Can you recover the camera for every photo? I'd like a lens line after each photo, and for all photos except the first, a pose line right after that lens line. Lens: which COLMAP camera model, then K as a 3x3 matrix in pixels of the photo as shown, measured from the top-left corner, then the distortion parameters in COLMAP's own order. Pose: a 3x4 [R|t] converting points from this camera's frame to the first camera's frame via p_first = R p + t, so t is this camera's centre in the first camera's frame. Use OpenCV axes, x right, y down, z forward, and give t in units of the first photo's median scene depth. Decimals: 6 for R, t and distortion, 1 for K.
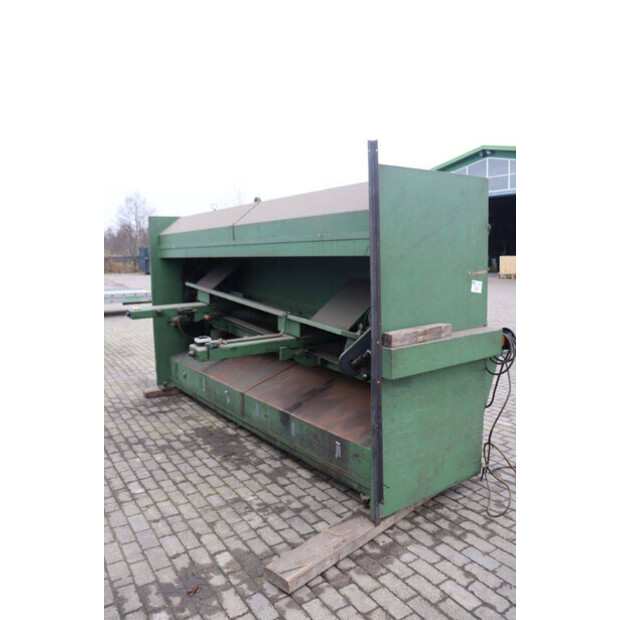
lens RADIAL K [[493.4, 0, 320.2], [0, 493.4, 310.9], [0, 0, 1]] dist [-0.116976, 0.047032]
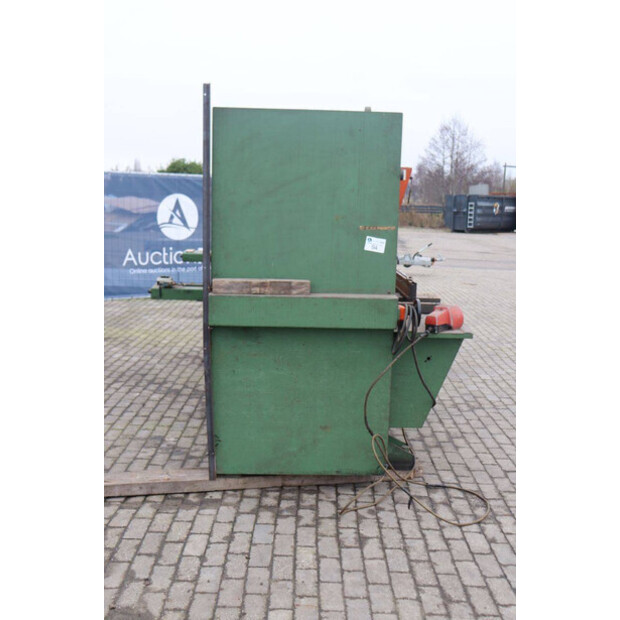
lens RADIAL K [[701.8, 0, 335.0], [0, 701.8, 313.1], [0, 0, 1]] dist [-0.038316, 0.000000]
pose [[0.845121, 0.124641, -0.519841, 0.966045], [-0.107315, 0.992200, 0.063432, -0.002221], [0.523692, 0.002179, 0.851905, -0.067930]]
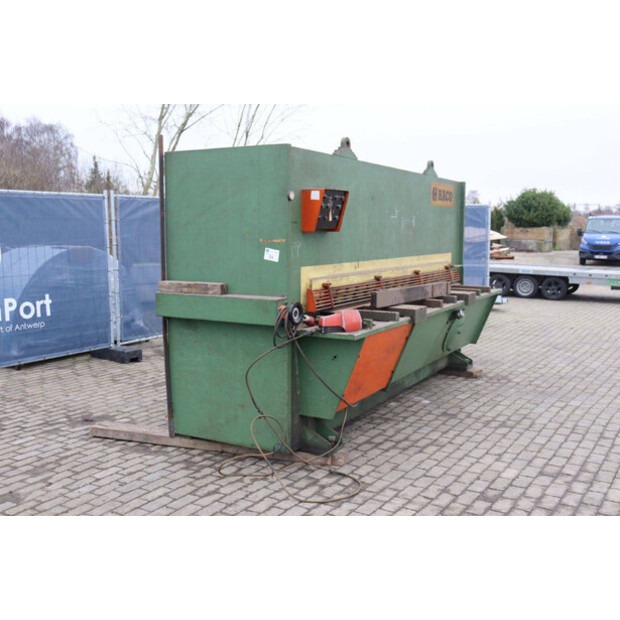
lens RADIAL K [[701.8, 0, 330.0], [0, 701.8, 309.4], [0, 0, 1]] dist [-0.038316, 0.000000]
pose [[0.433677, 0.121702, -0.892812, 1.785063], [-0.118817, 0.989909, 0.077223, -0.068569], [0.893200, 0.072591, 0.443761, 0.509658]]
